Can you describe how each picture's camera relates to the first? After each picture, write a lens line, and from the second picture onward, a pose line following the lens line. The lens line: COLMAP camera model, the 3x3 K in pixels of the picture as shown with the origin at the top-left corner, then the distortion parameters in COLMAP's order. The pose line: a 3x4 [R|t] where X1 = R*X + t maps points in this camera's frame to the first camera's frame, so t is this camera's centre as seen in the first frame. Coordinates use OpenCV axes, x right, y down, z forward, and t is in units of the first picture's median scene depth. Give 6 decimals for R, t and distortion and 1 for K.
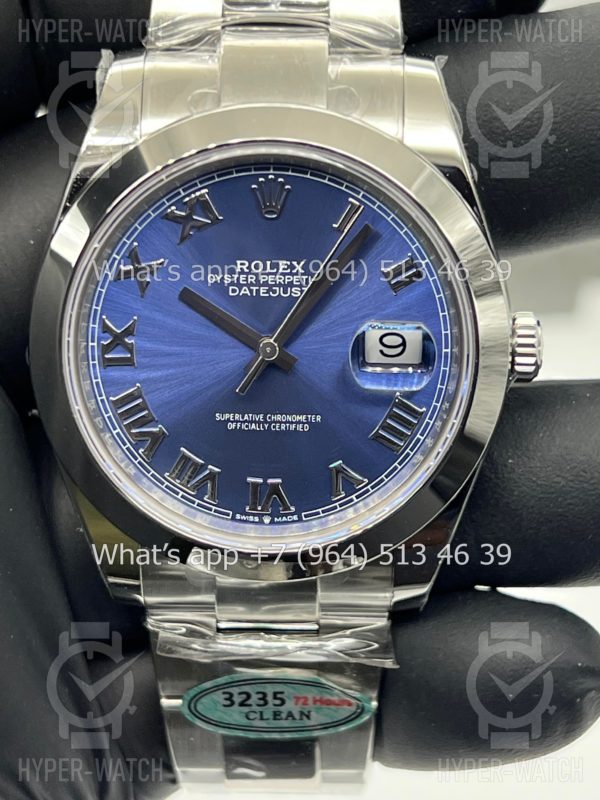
lens RADIAL K [[1825.7, 0, 286.9], [0, 1825.7, 404.5], [0, 0, 1]] dist [0.357548, 0.000000]
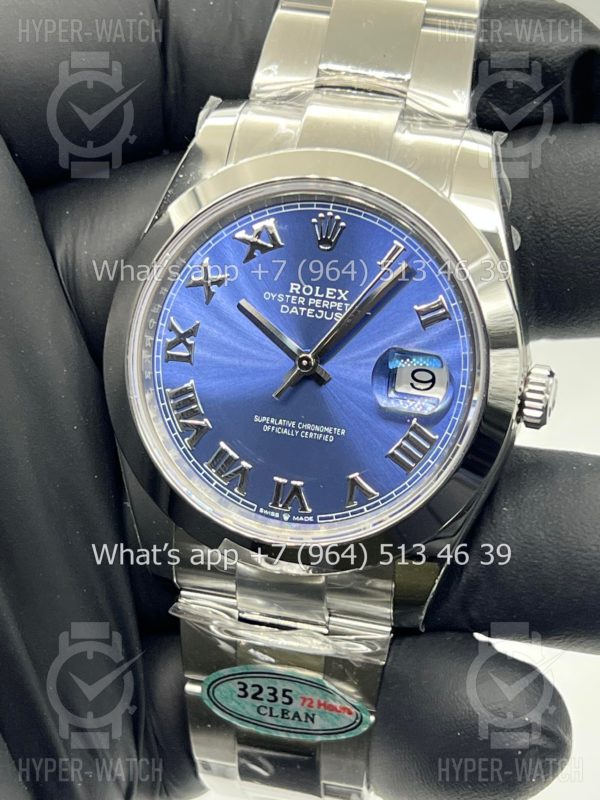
lens RADIAL K [[1825.7, 0, 300.1], [0, 1825.7, 398.5], [0, 0, 1]] dist [0.357548, 0.000000]
pose [[0.974436, 0.135739, -0.179023, 0.187659], [-0.158397, 0.980182, -0.118969, 0.123703], [0.159327, 0.144284, 0.976625, -0.097687]]
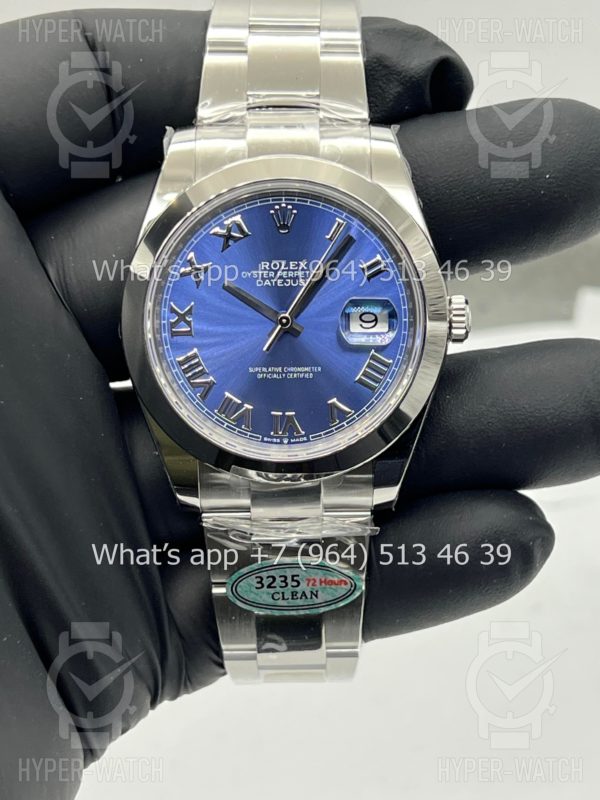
lens RADIAL K [[1825.7, 0, 295.8], [0, 1825.7, 399.8], [0, 0, 1]] dist [0.357548, 0.000000]
pose [[0.999514, -0.023628, 0.020338, -0.031561], [0.026045, 0.991402, -0.128232, 0.217141], [-0.017134, 0.128699, 0.991536, -0.440985]]
